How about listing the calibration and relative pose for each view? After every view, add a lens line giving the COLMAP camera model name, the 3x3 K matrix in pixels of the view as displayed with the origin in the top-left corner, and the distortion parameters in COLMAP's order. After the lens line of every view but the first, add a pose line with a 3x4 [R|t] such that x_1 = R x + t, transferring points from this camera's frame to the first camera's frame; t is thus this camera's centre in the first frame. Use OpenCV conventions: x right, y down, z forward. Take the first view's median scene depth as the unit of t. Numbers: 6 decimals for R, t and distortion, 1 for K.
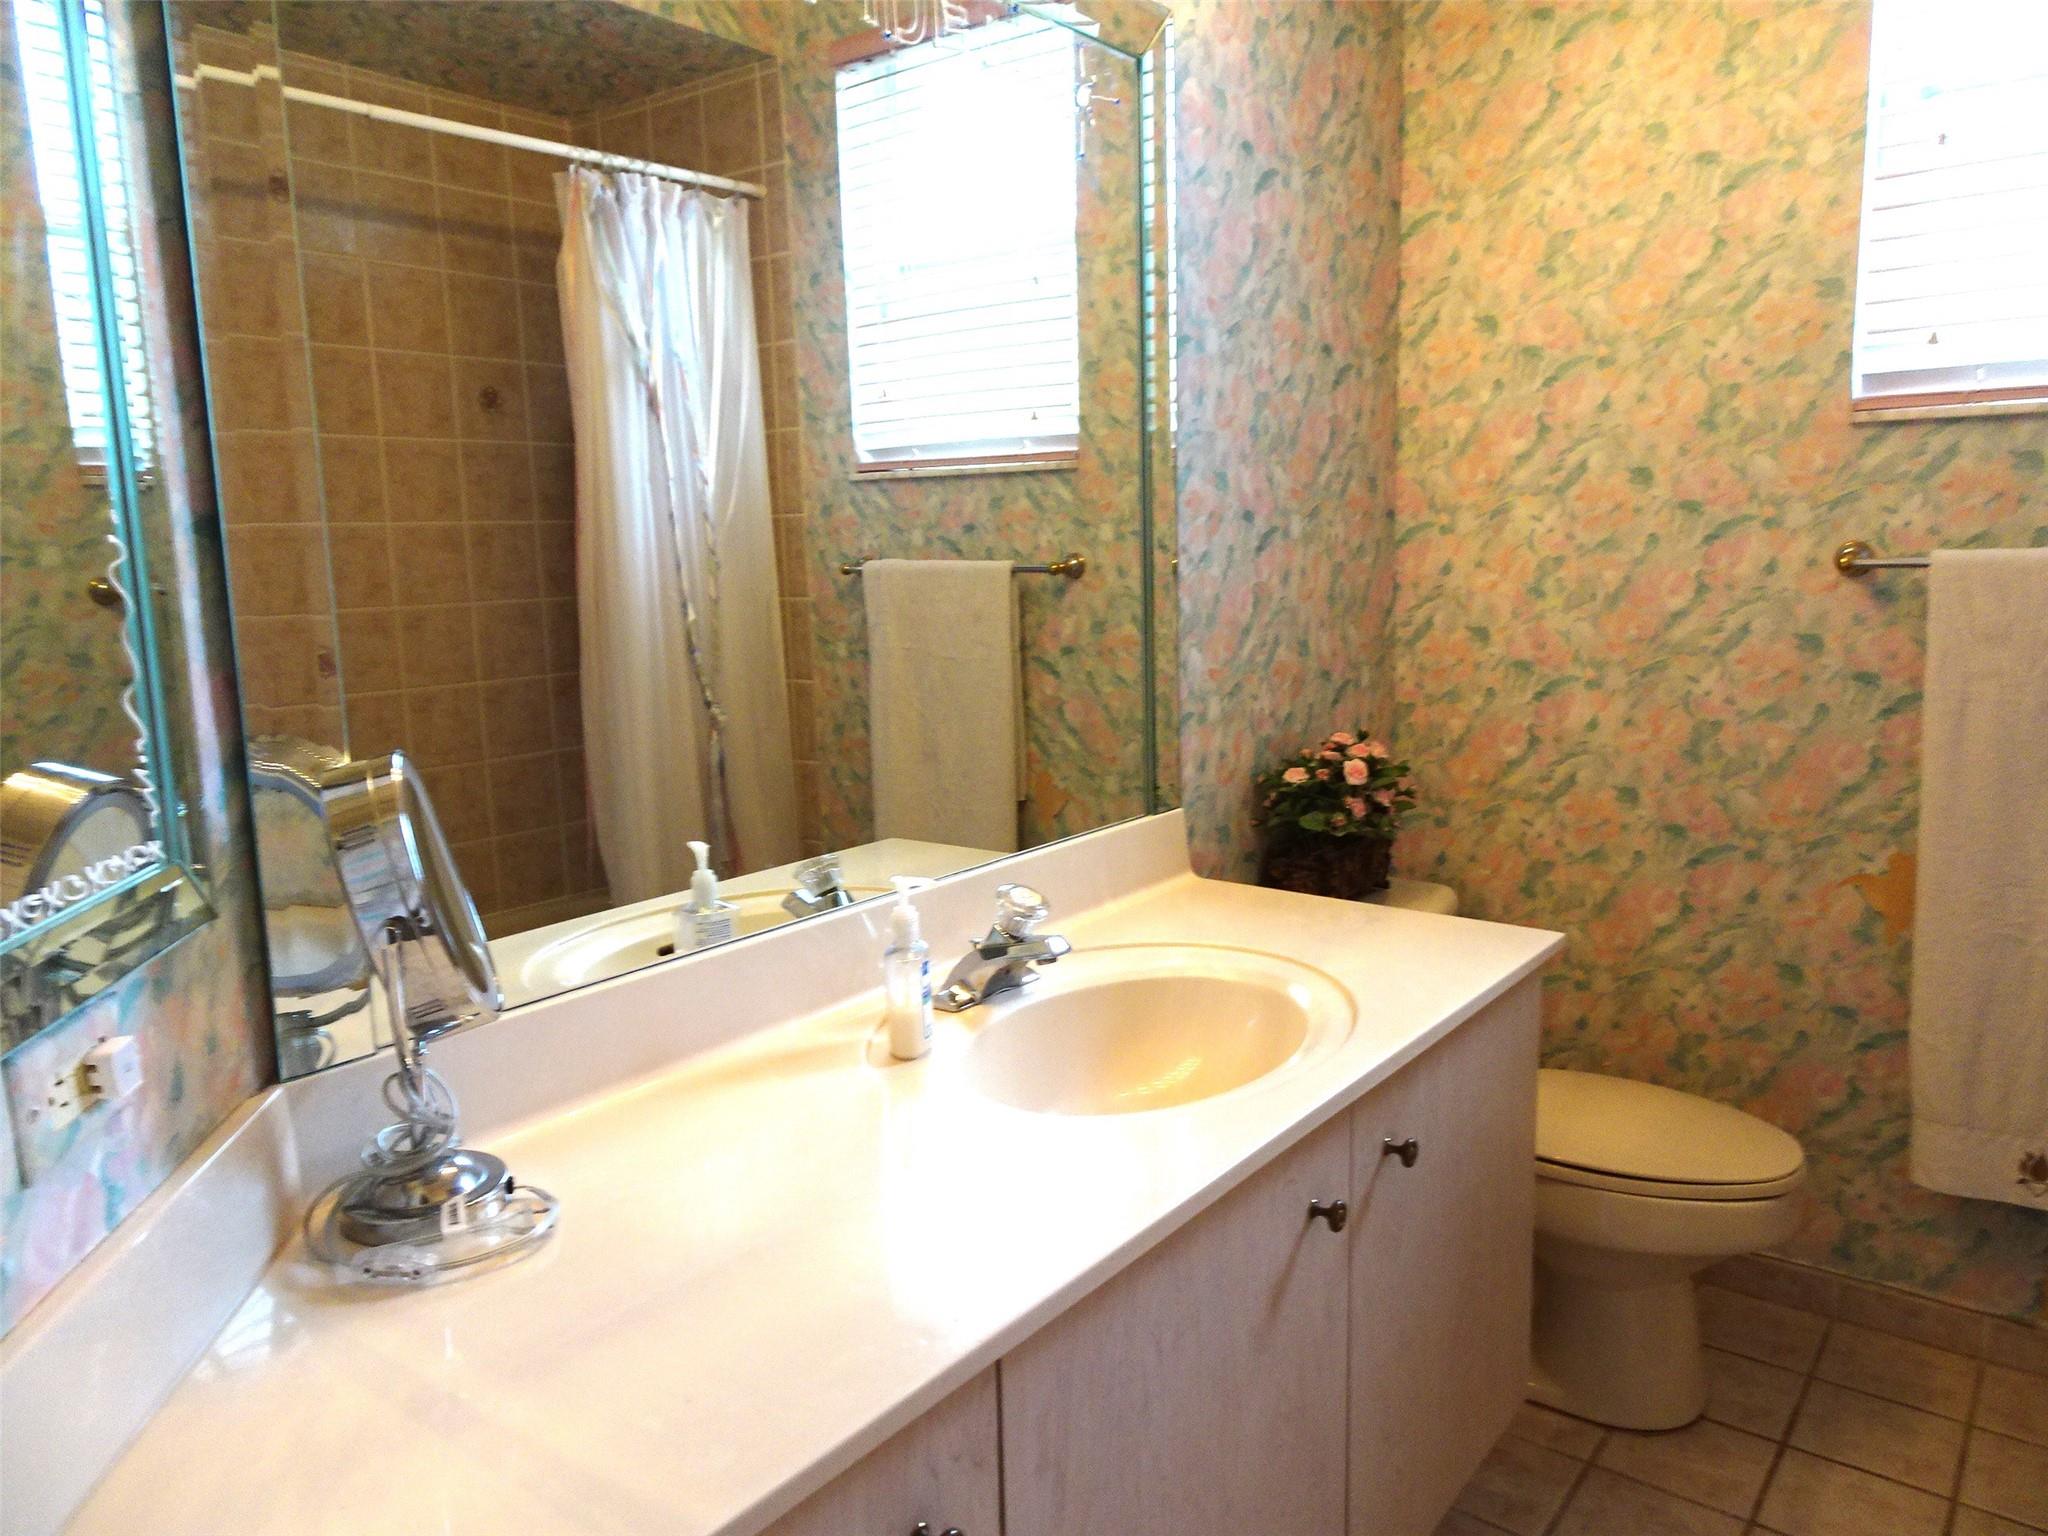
lens RADIAL K [[1455.2, 0, 1032.1], [0, 1455.2, 767.3], [0, 0, 1]] dist [0.003040, 0.005440]
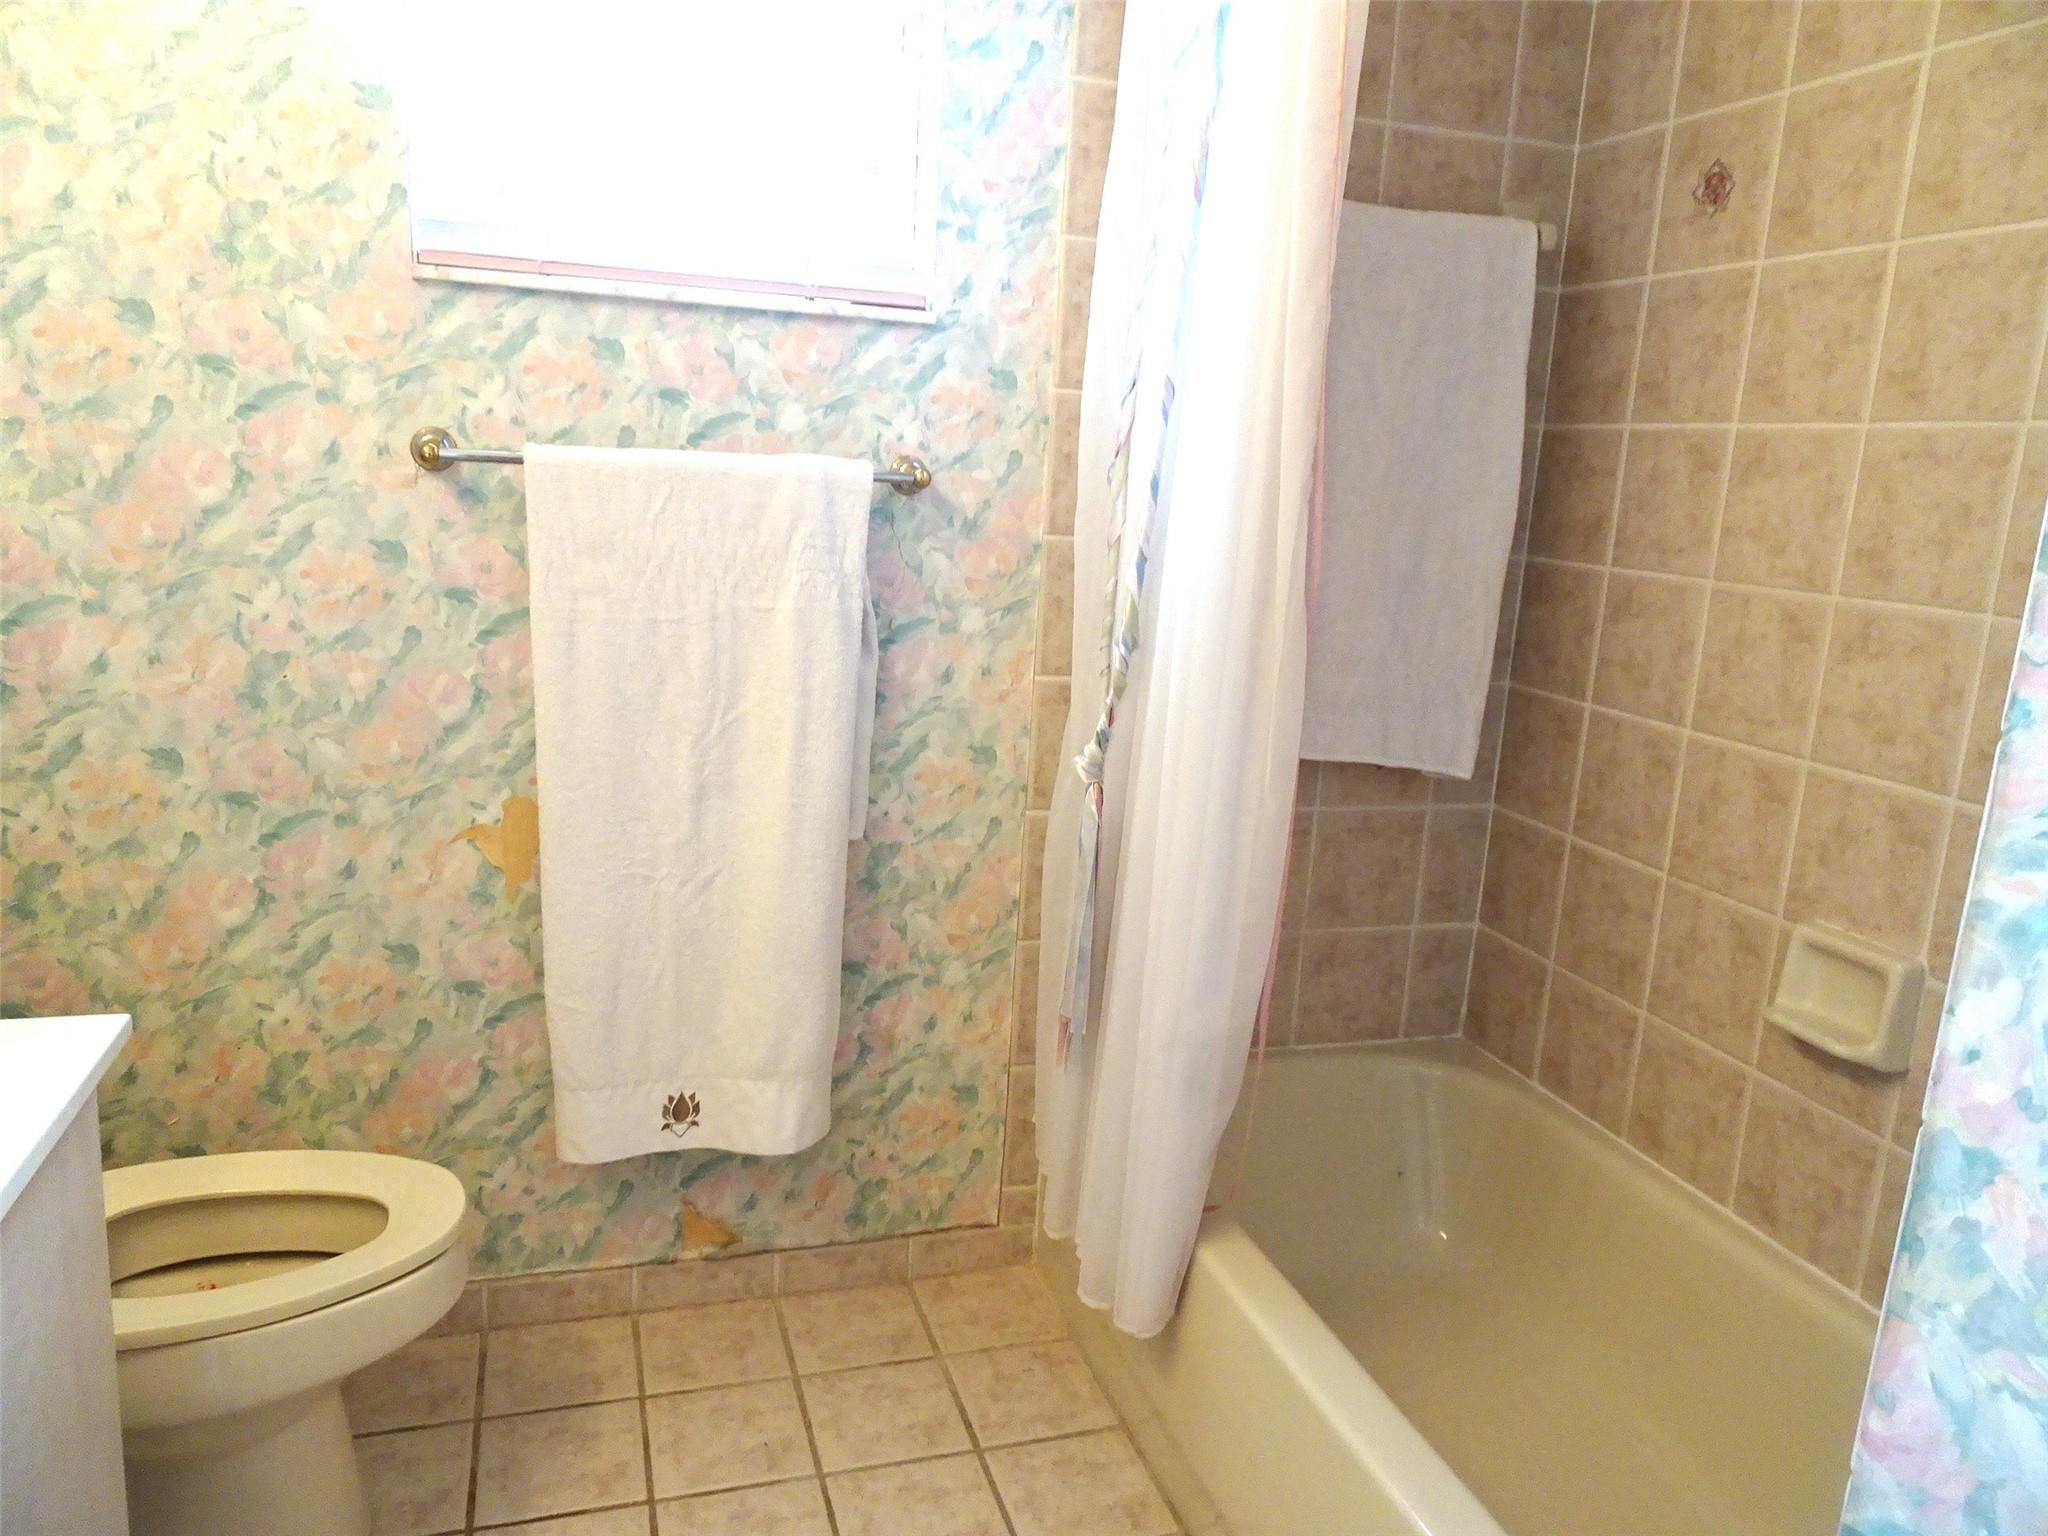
lens RADIAL K [[1455.2, 0, 1032.1], [0, 1455.2, 767.3], [0, 0, 1]] dist [0.003040, 0.005440]
pose [[0.559438, -0.113447, 0.821072, 0.056071], [0.060730, 0.993537, 0.095898, -0.022037], [-0.826644, -0.003785, 0.562712, 0.248288]]
